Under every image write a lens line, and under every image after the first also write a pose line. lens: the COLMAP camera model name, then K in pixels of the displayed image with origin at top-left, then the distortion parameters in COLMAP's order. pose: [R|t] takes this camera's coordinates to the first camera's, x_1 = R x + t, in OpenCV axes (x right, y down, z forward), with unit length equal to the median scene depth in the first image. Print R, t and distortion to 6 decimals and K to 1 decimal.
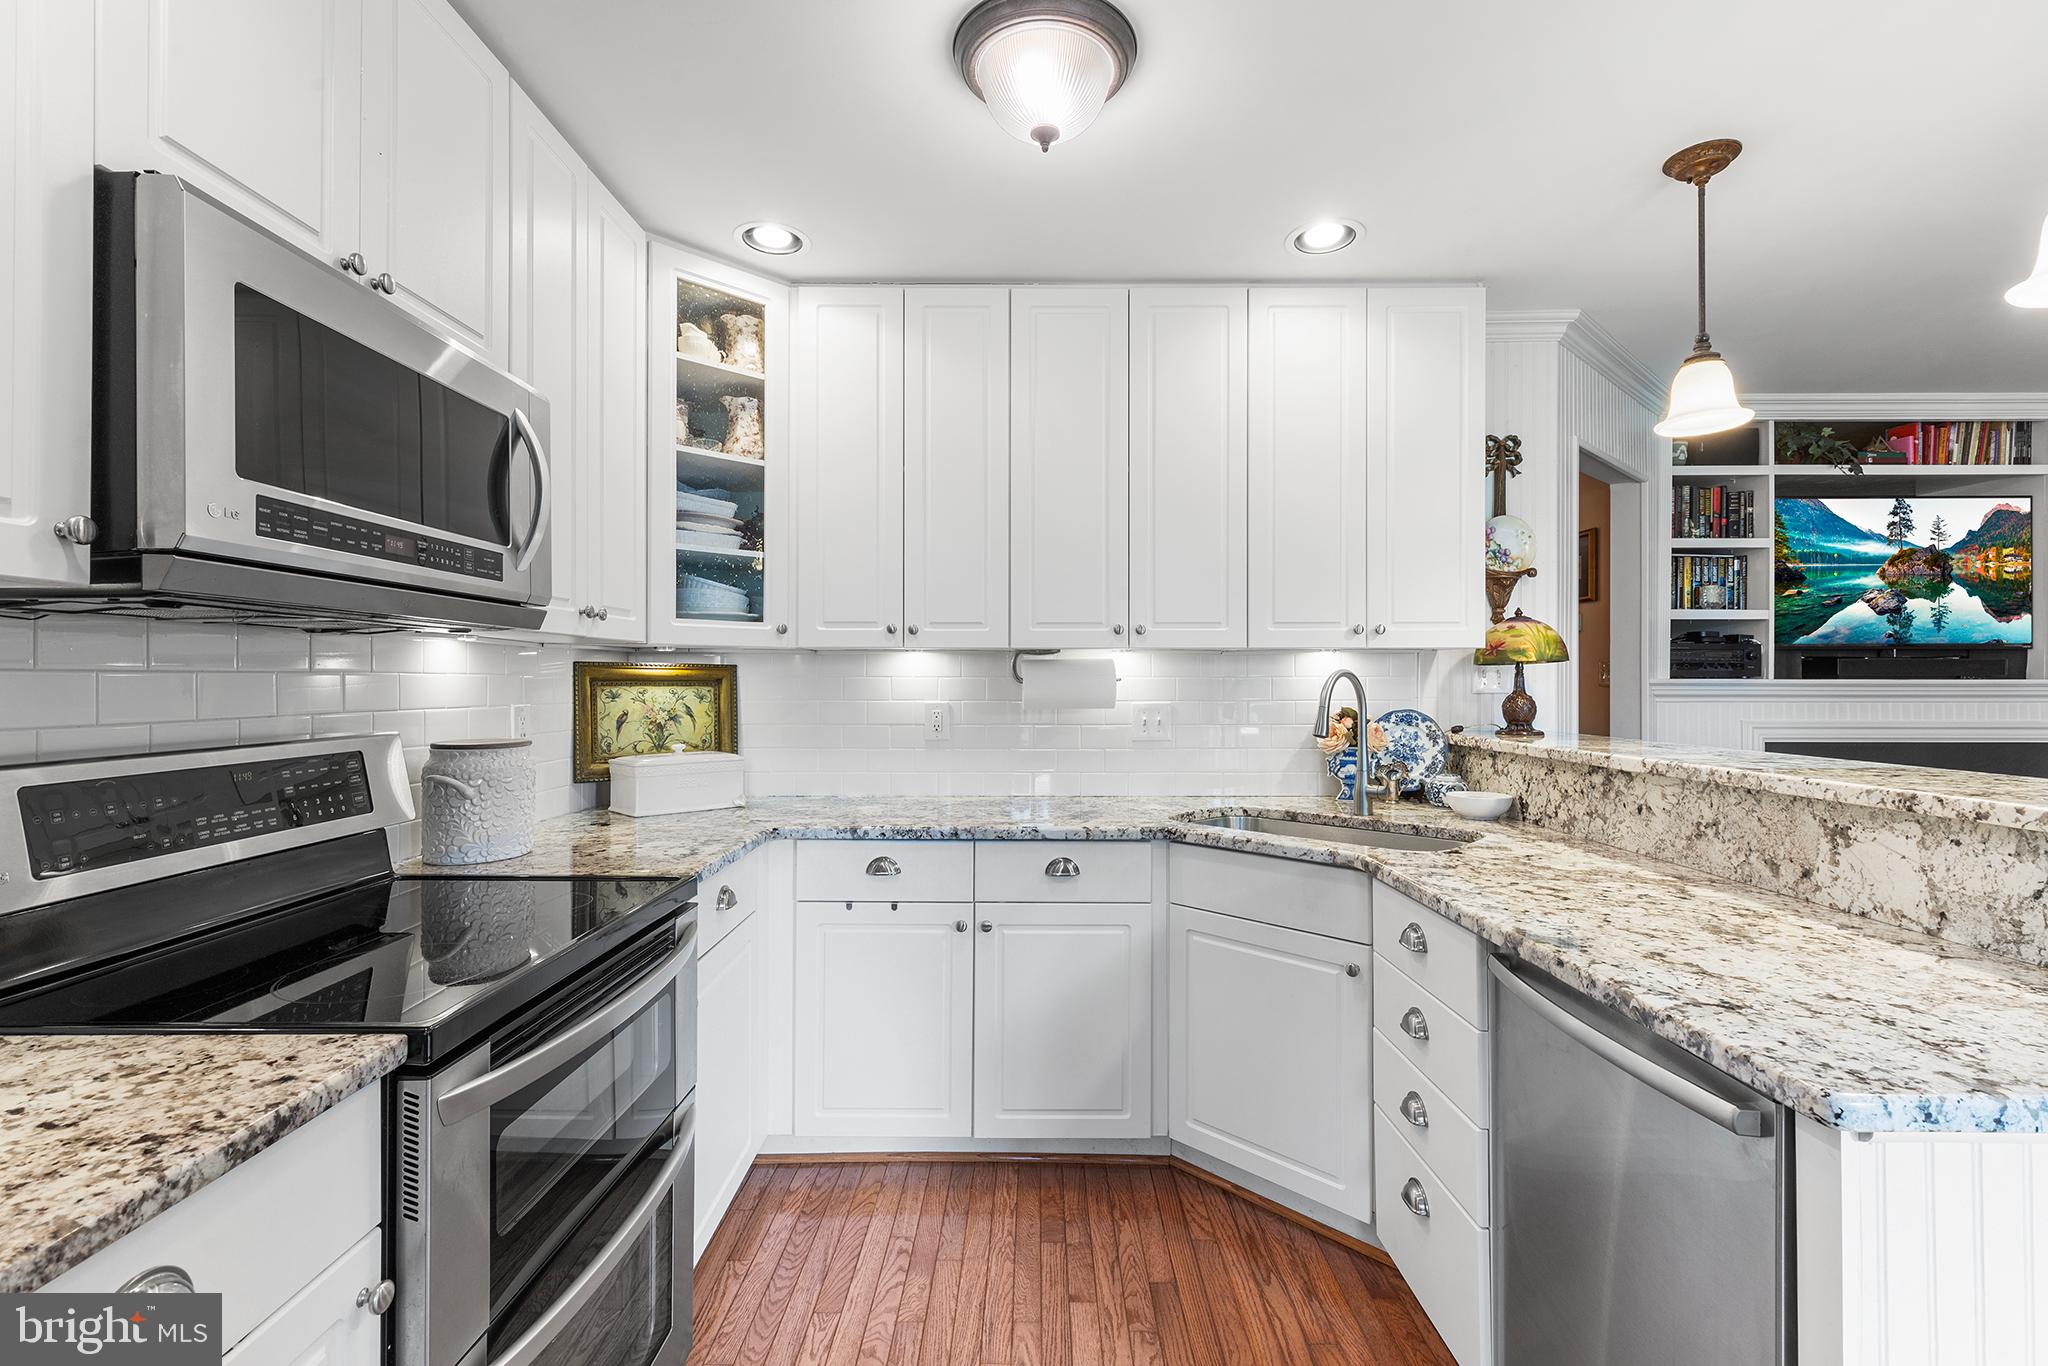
lens RADIAL K [[927.6, 0, 1028.3], [0, 927.6, 667.9], [0, 0, 1]] dist [0.009328, -0.000346]
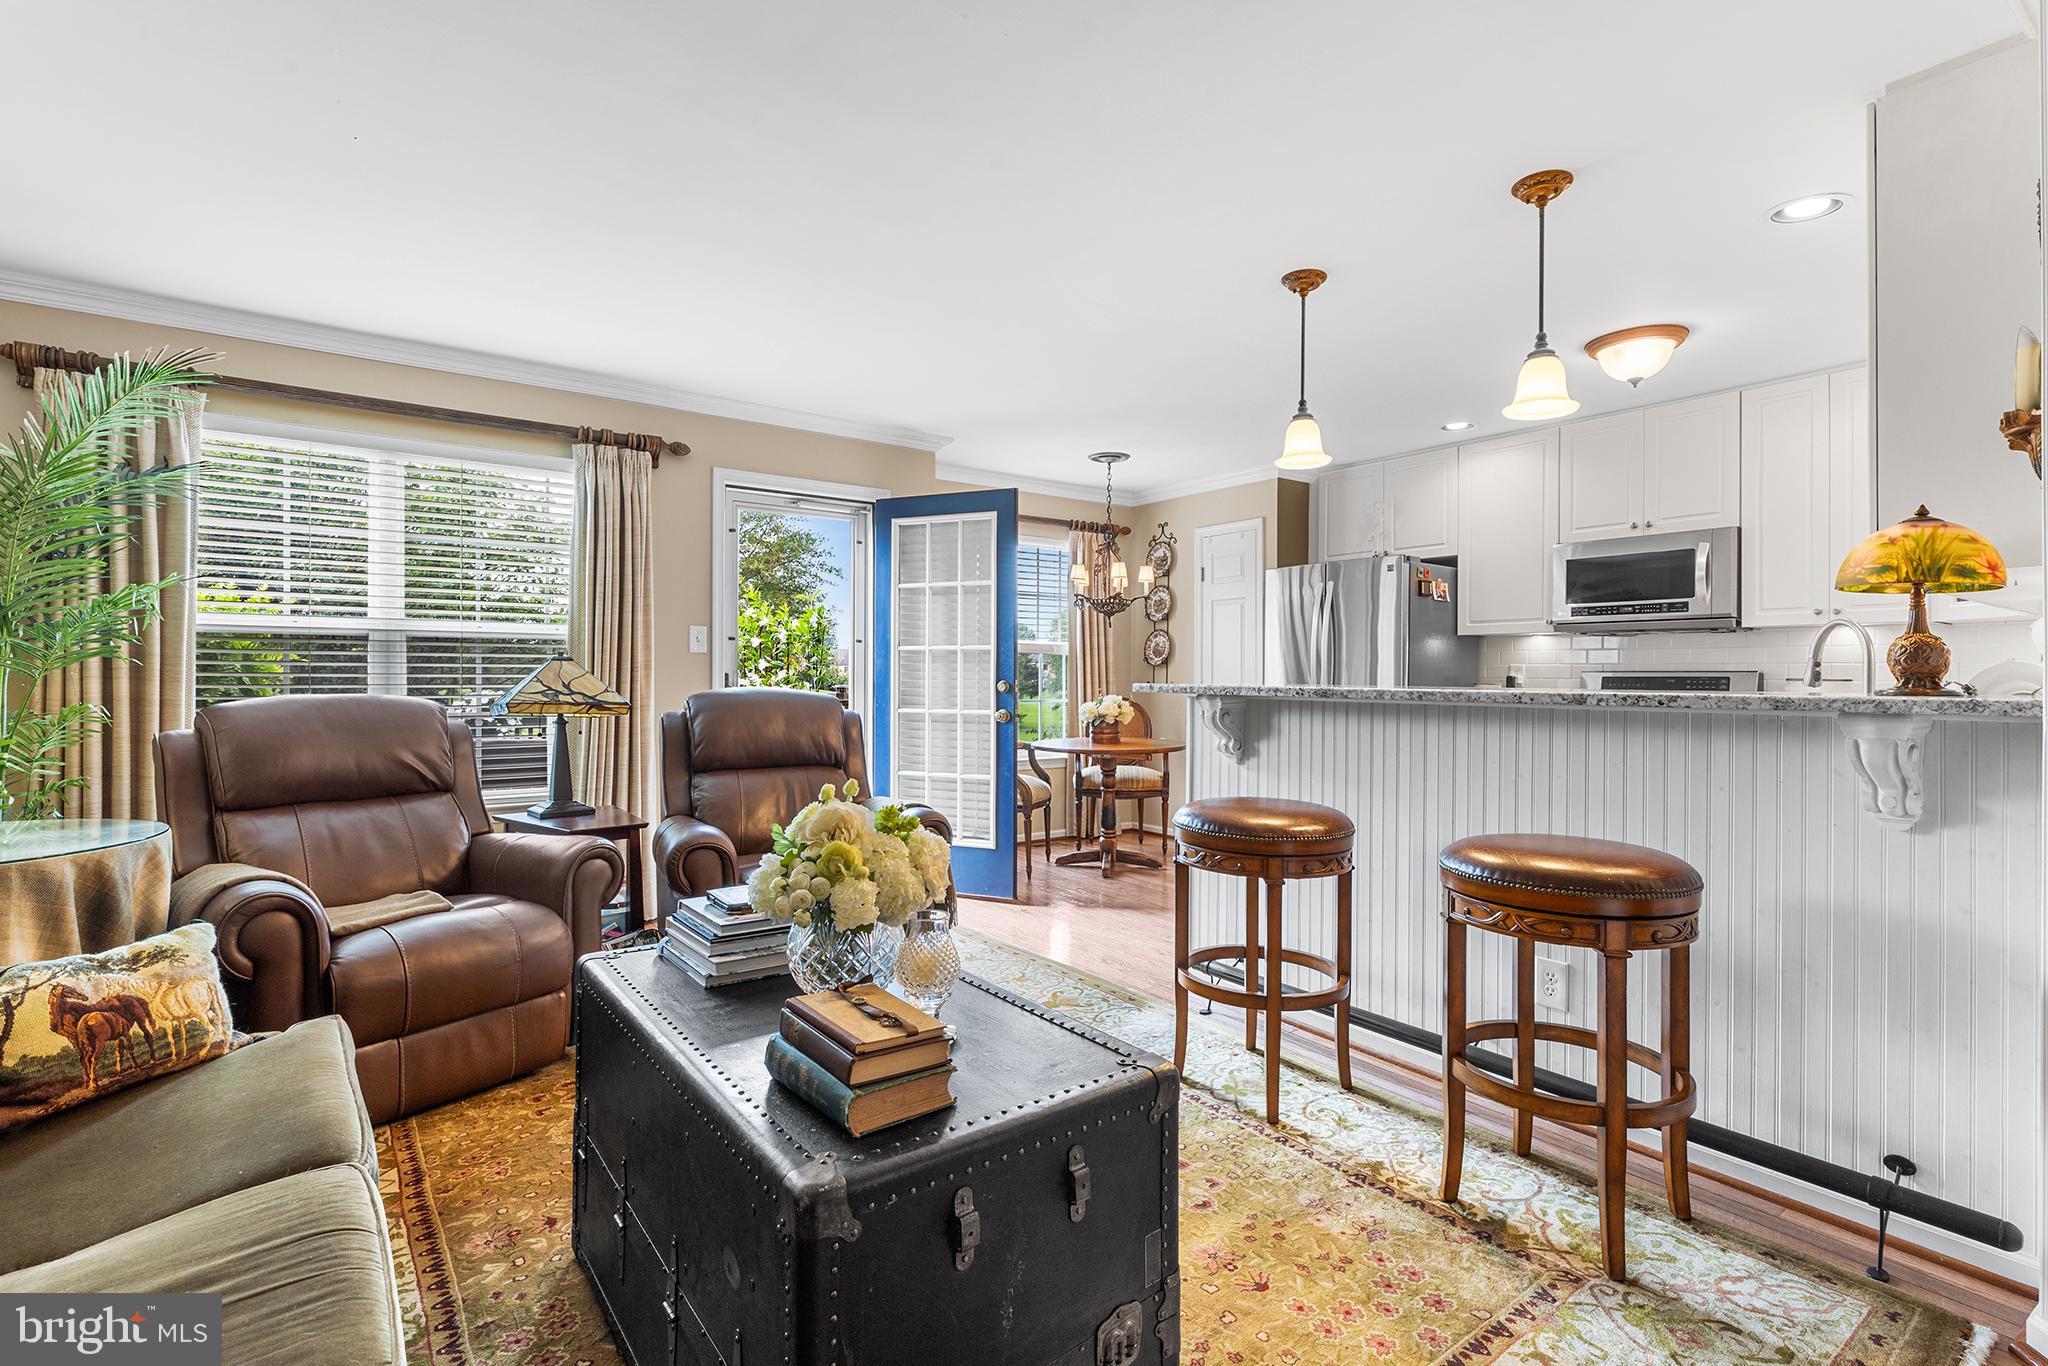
lens RADIAL K [[949.6, 0, 1021.5], [0, 949.6, 677.2], [0, 0, 1]] dist [0.001384, 0.000132]
pose [[-0.811888, -0.002423, -0.583809, 1.400232], [0.002148, 0.999972, -0.007138, 0.059578], [0.583810, -0.007049, -0.811860, 1.139992]]
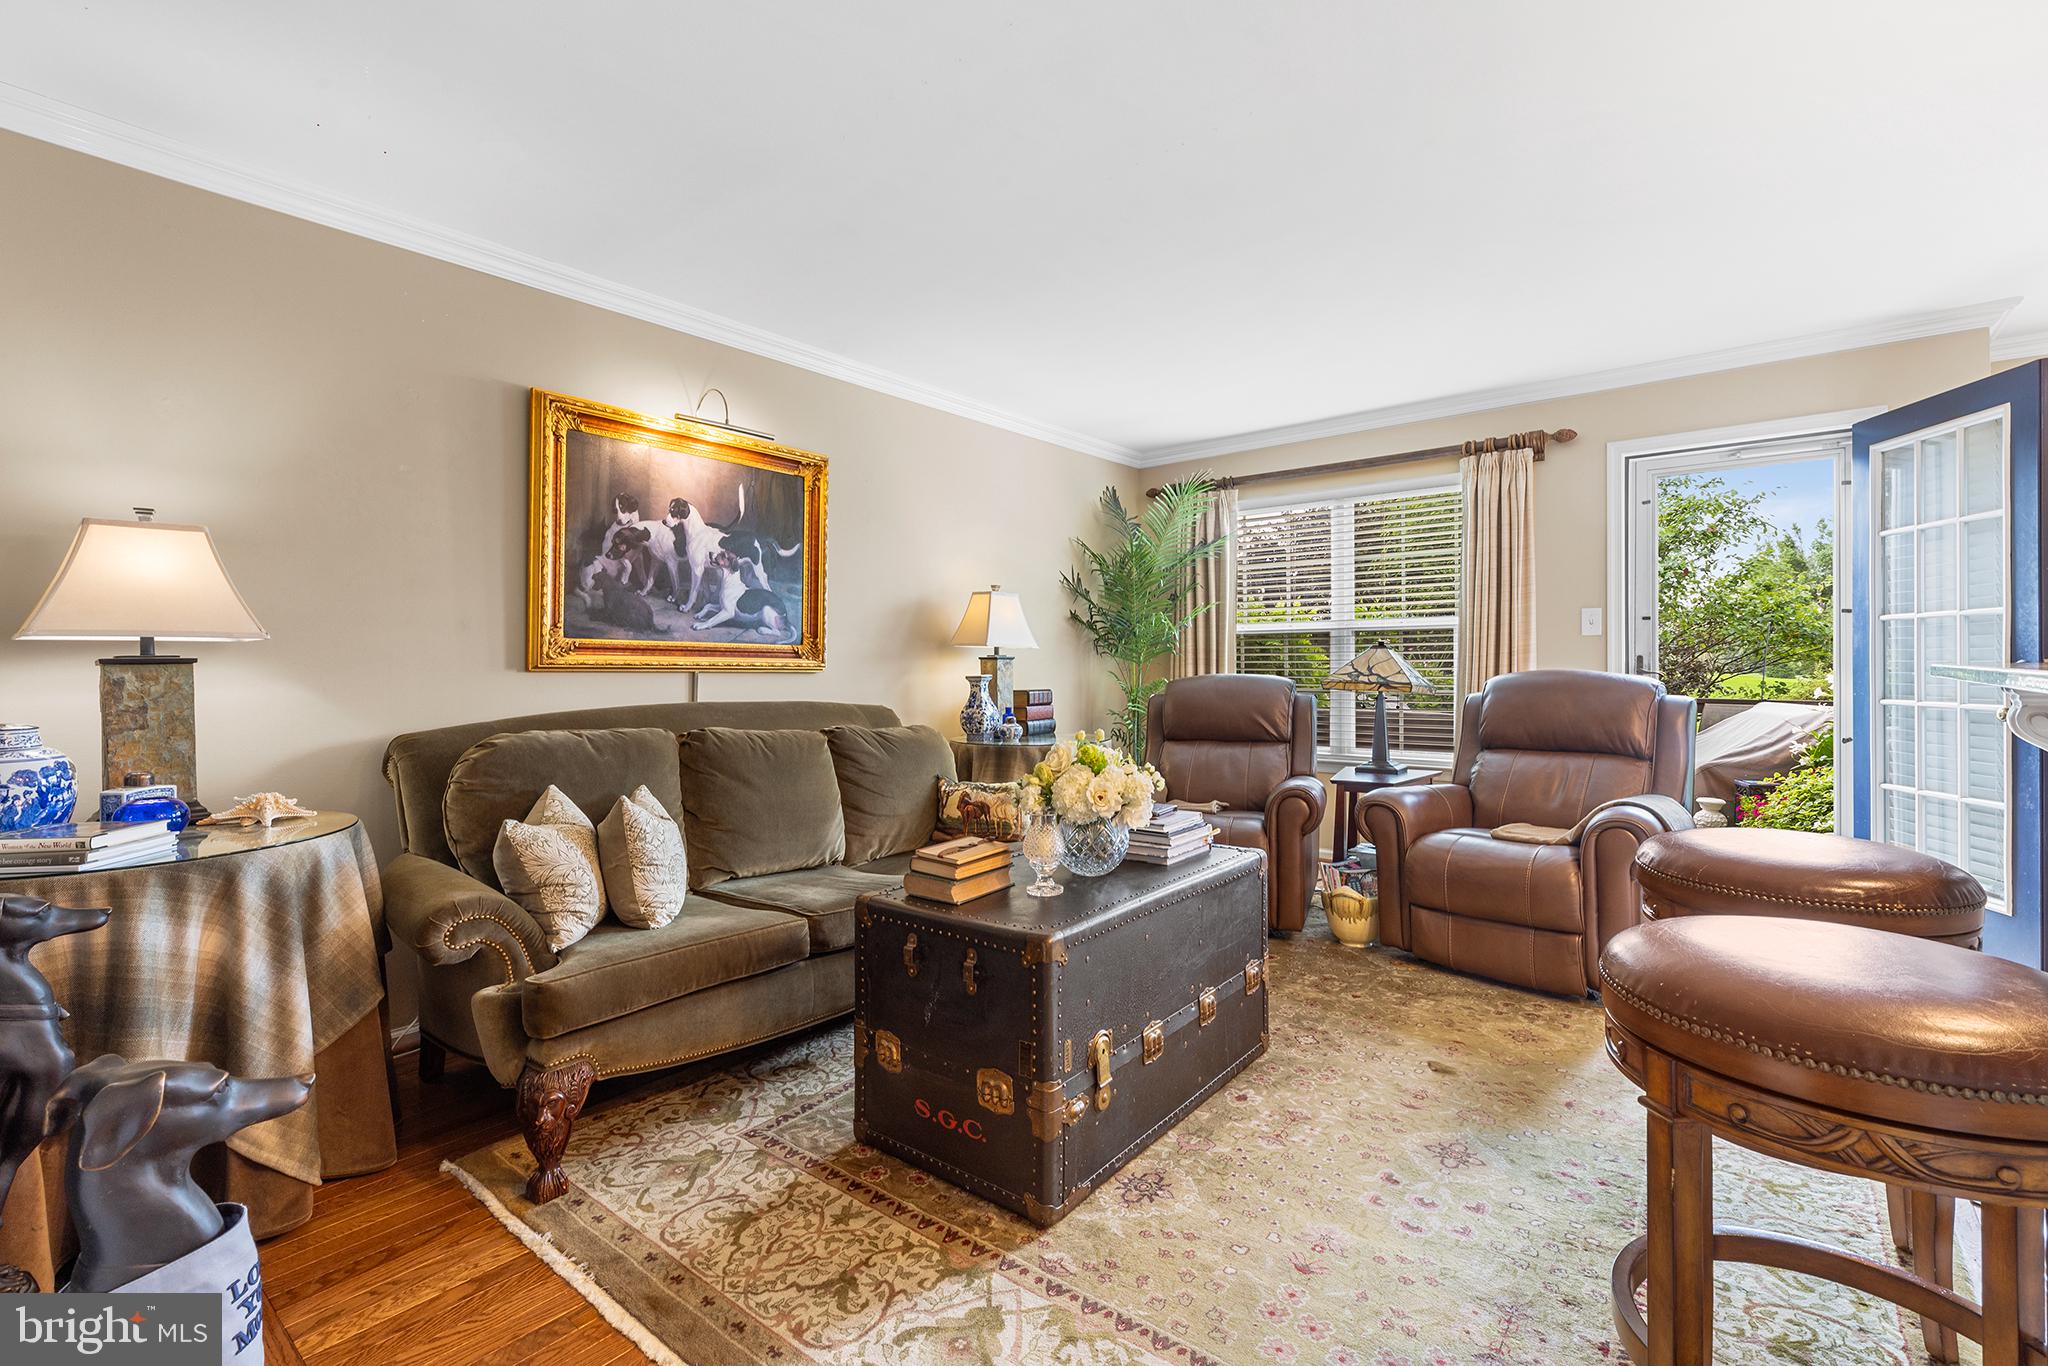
lens RADIAL K [[919.3, 0, 1025.1], [0, 919.3, 664.3], [0, 0, 1]] dist [0.011048, 0.000136]
pose [[-0.773912, 0.005243, 0.633272, 0.682817], [0.000772, 0.999973, -0.007336, 0.063776], [-0.633293, -0.005188, -0.773895, 1.303972]]
